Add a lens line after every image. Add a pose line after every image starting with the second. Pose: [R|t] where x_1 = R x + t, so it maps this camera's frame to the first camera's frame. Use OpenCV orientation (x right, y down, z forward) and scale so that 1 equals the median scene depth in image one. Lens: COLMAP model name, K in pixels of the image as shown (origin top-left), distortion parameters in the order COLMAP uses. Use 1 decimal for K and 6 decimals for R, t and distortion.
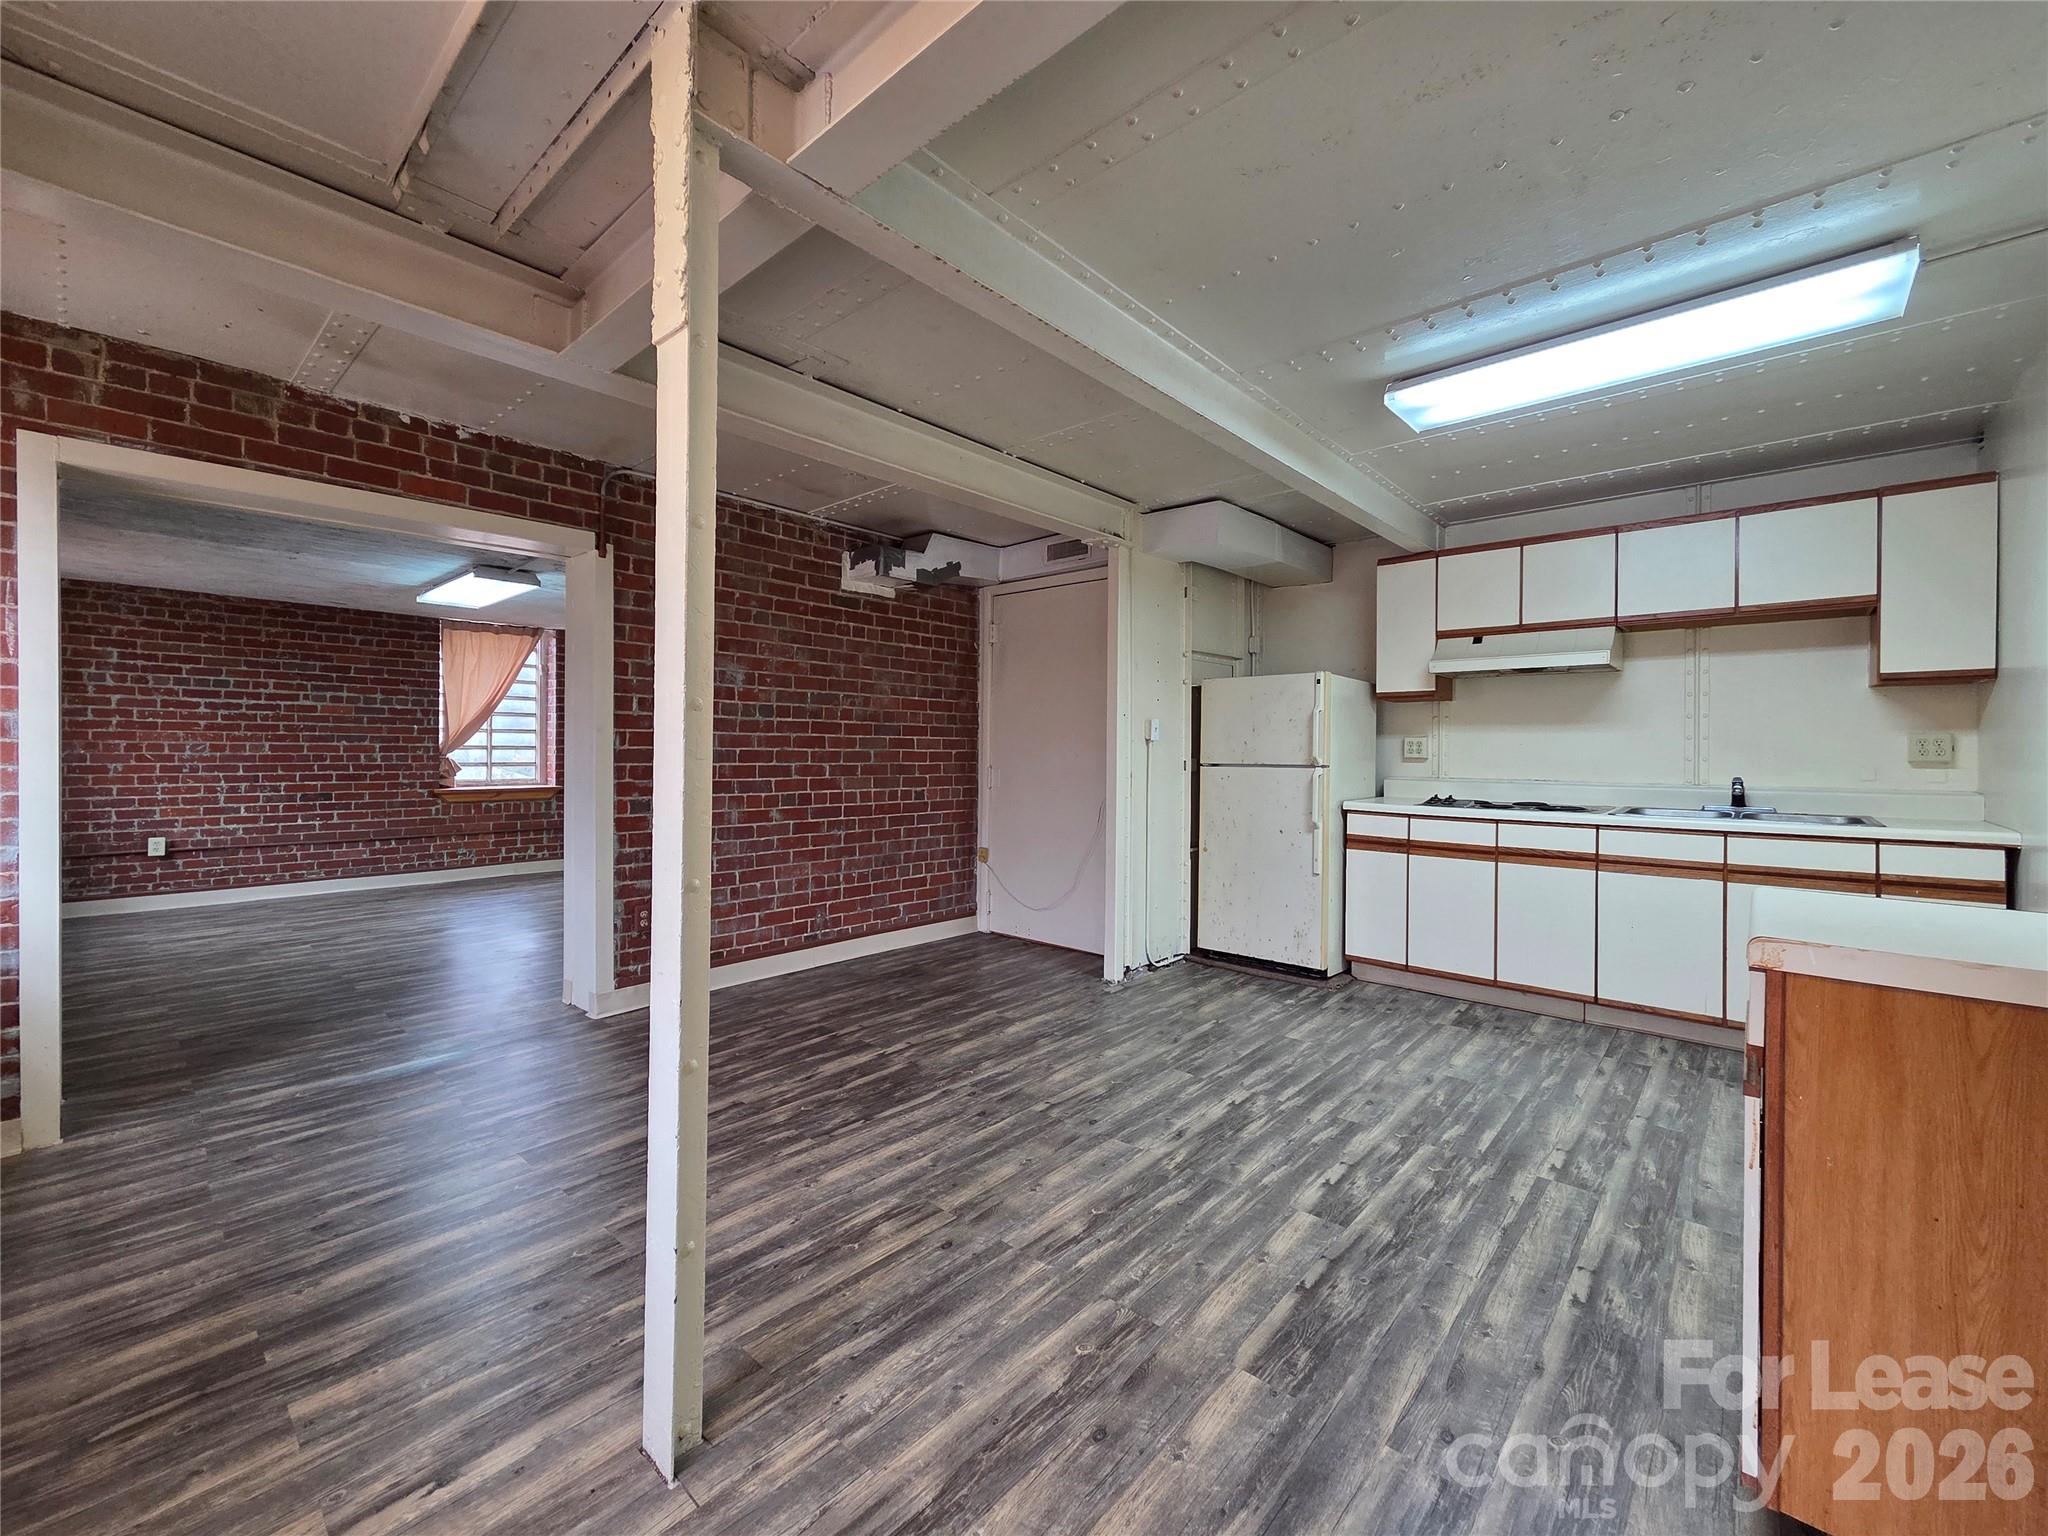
lens RADIAL K [[833.4, 0, 1026.9], [0, 833.4, 762.5], [0, 0, 1]] dist [0.005017, -0.000874]
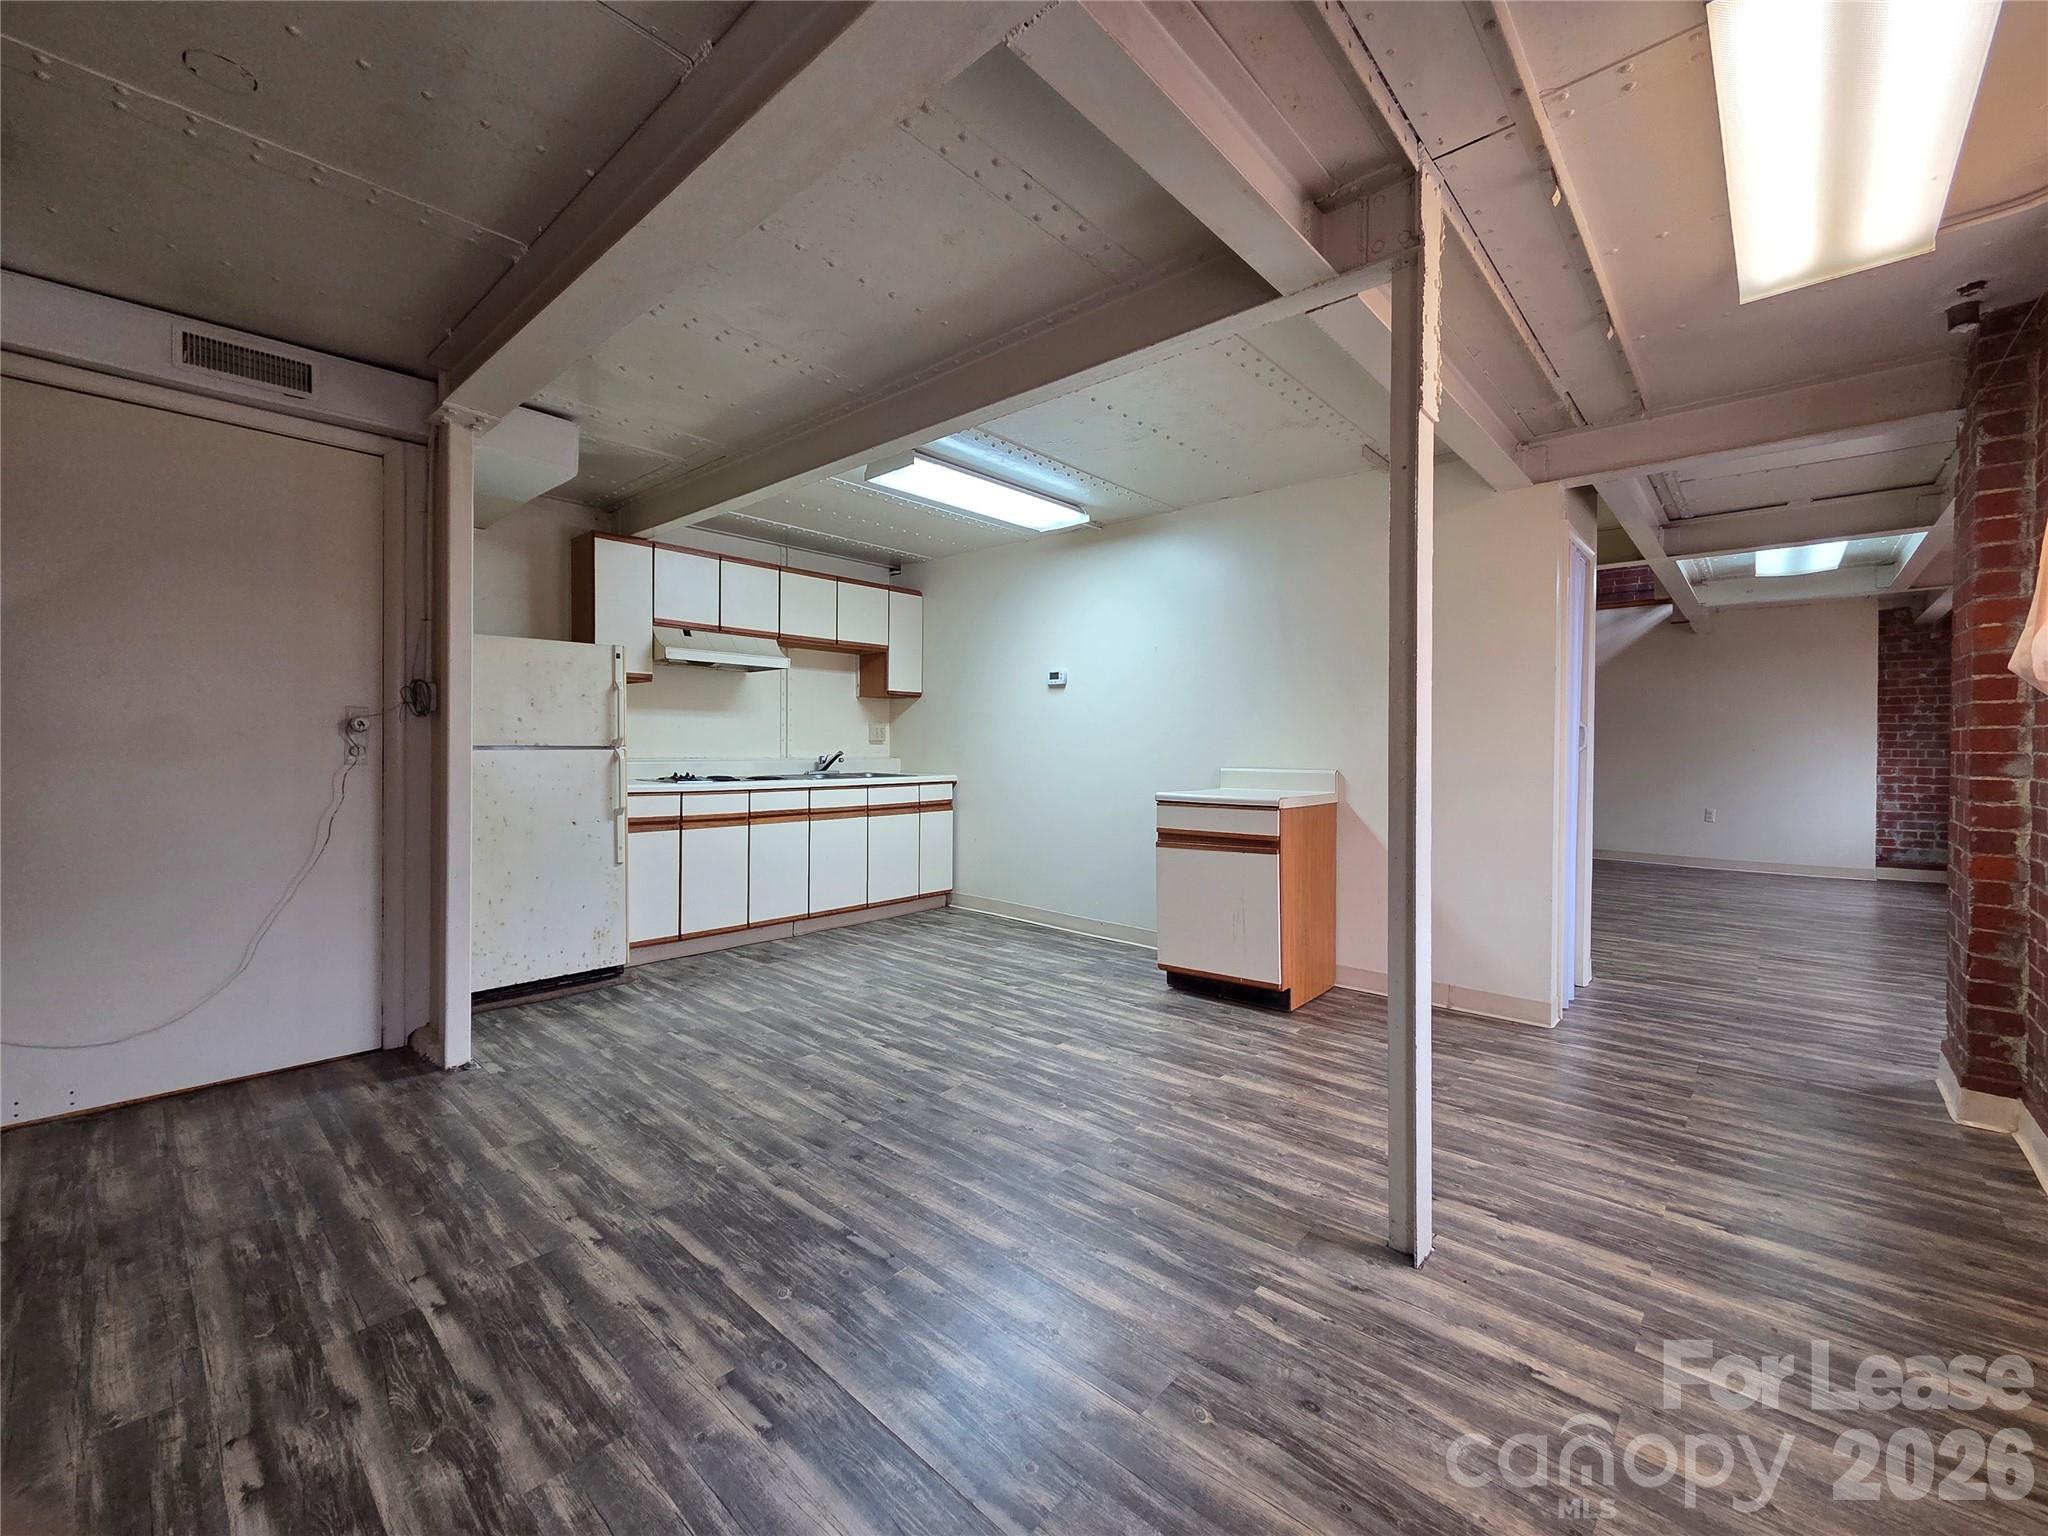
lens RADIAL K [[833.4, 0, 1038.0], [0, 833.4, 760.5], [0, 0, 1]] dist [0.005017, -0.000874]
pose [[-0.002434, -0.023983, 0.999709, -0.853358], [0.006683, 0.999690, 0.023999, -0.000312], [-0.999975, 0.006740, -0.002273, 0.782046]]
